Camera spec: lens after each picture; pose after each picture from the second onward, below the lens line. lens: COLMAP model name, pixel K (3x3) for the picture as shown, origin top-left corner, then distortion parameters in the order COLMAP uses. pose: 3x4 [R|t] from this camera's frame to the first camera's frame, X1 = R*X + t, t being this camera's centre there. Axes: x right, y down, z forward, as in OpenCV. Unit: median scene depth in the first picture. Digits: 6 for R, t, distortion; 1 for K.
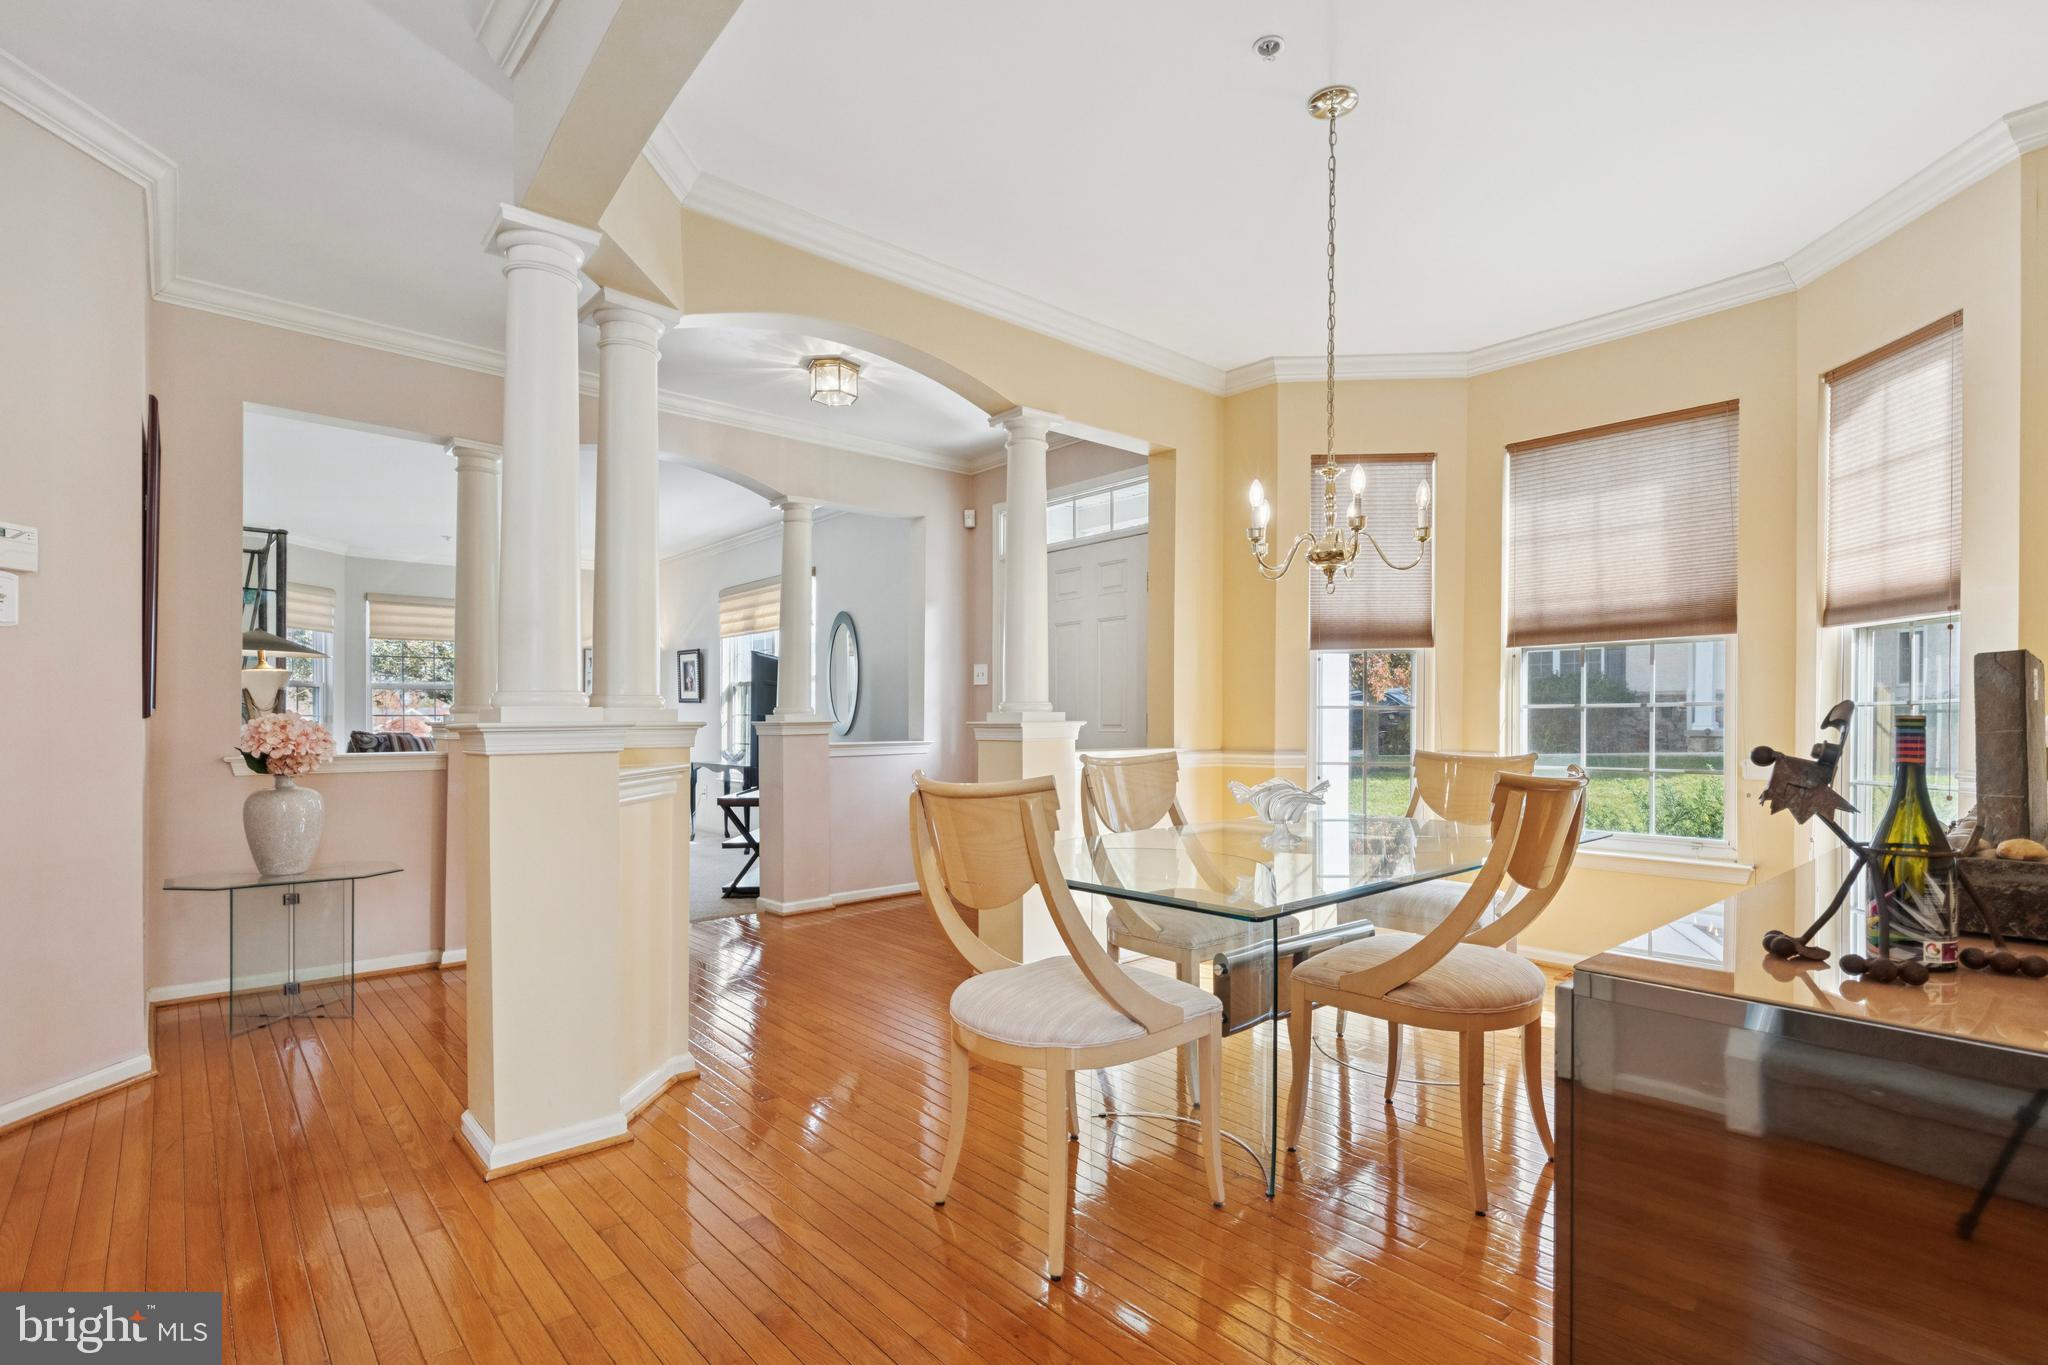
lens RADIAL K [[959.0, 0, 1069.1], [0, 959.0, 722.4], [0, 0, 1]] dist [0.010165, -0.001434]
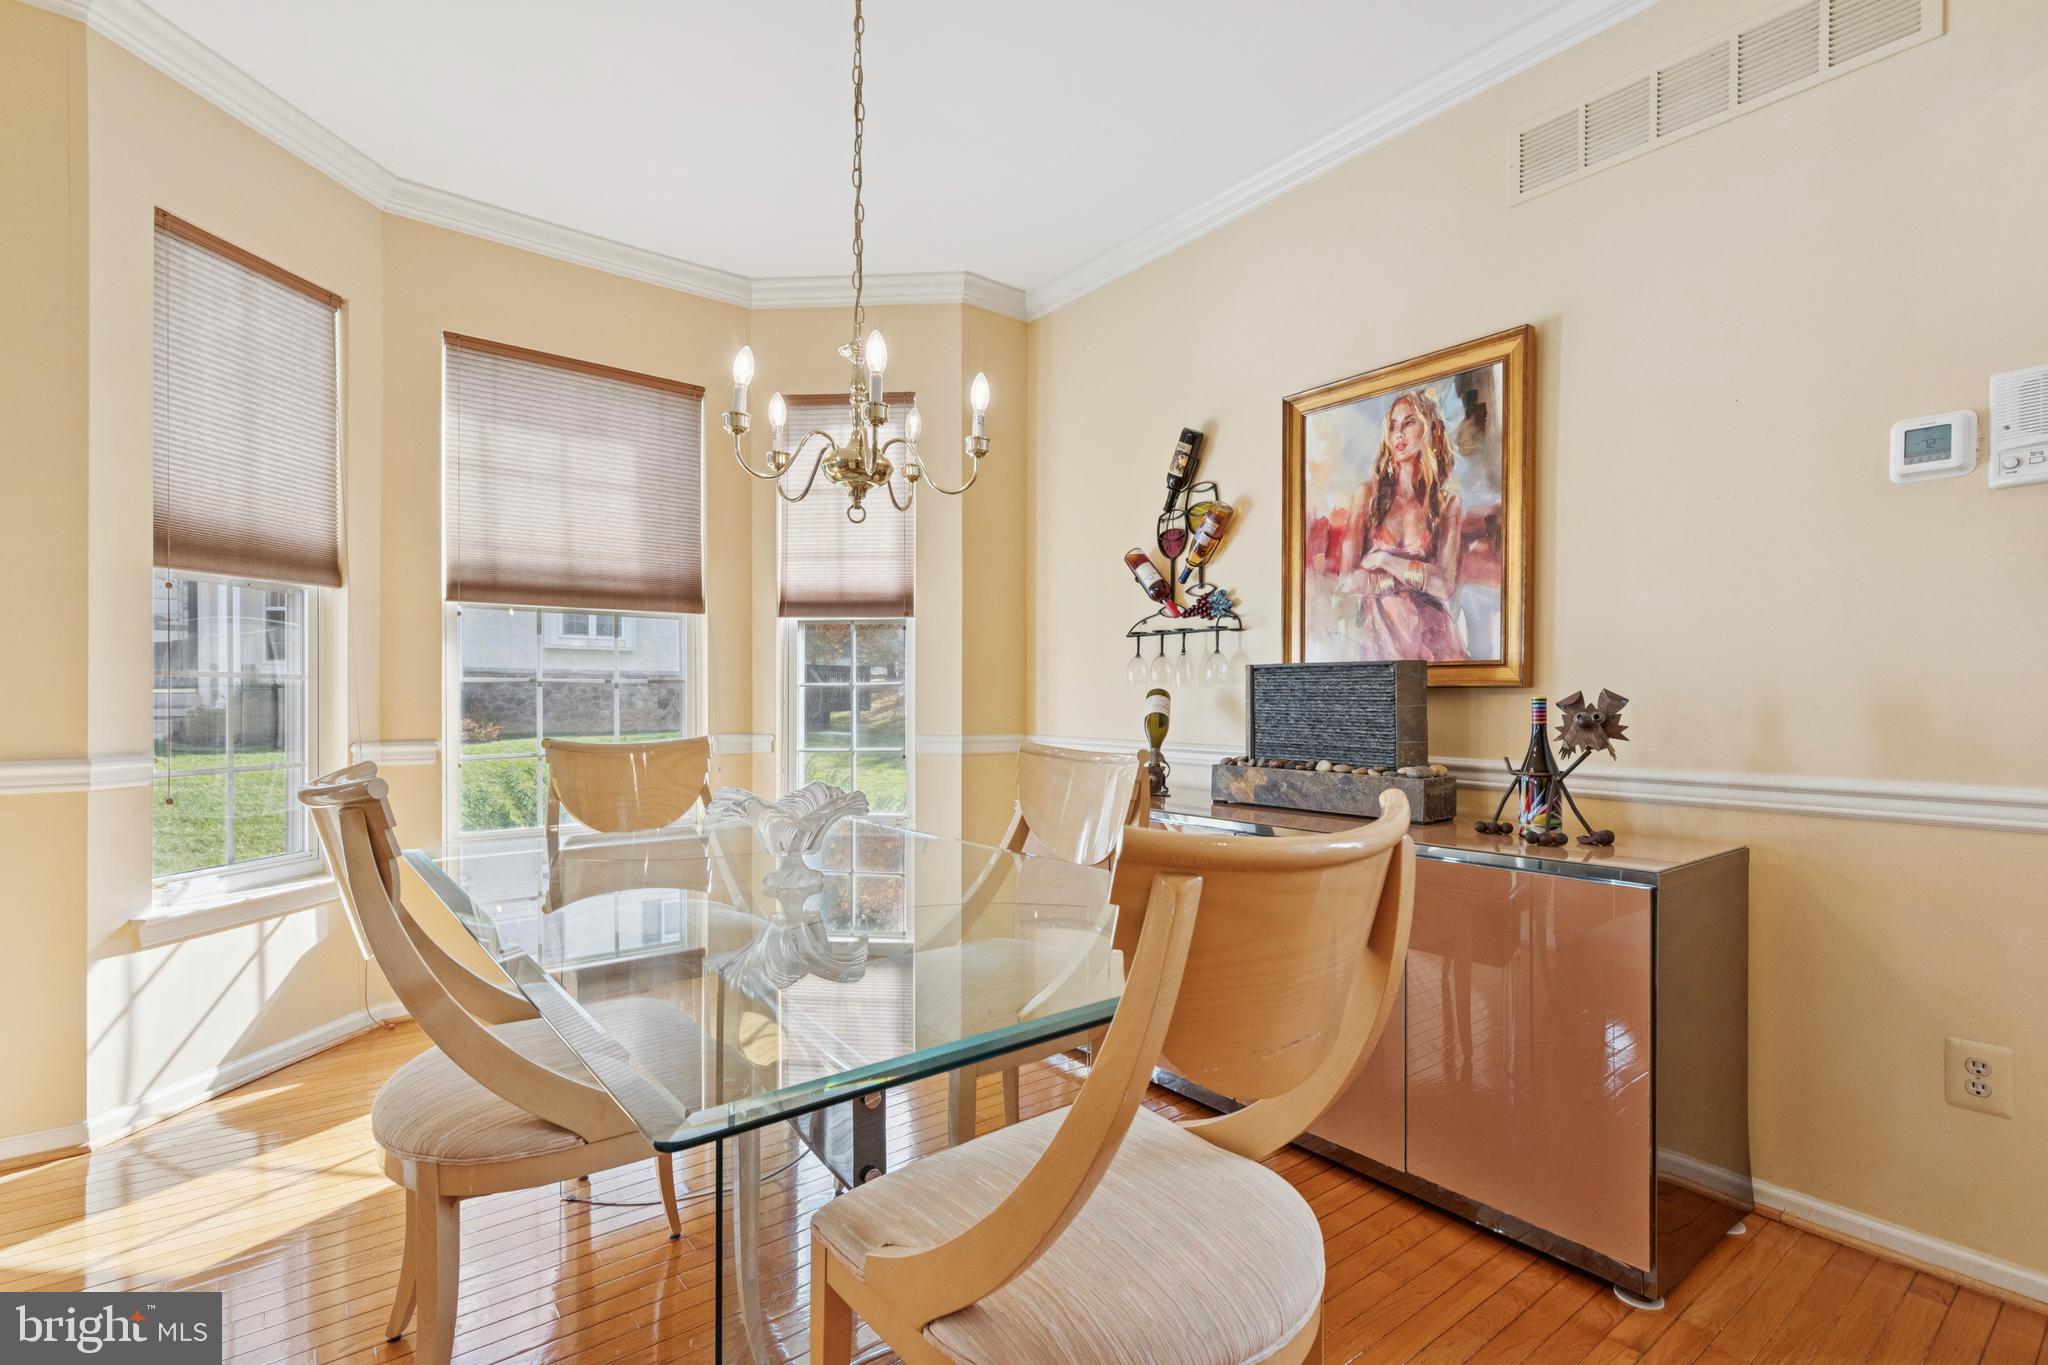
lens RADIAL K [[959.0, 0, 1026.2], [0, 959.0, 698.3], [0, 0, 1]] dist [0.010165, -0.001434]
pose [[0.084297, 0.001496, 0.996440, -0.274995], [-0.000002, 0.999999, -0.001501, -0.000691], [-0.996441, 0.000124, 0.084297, 0.517482]]
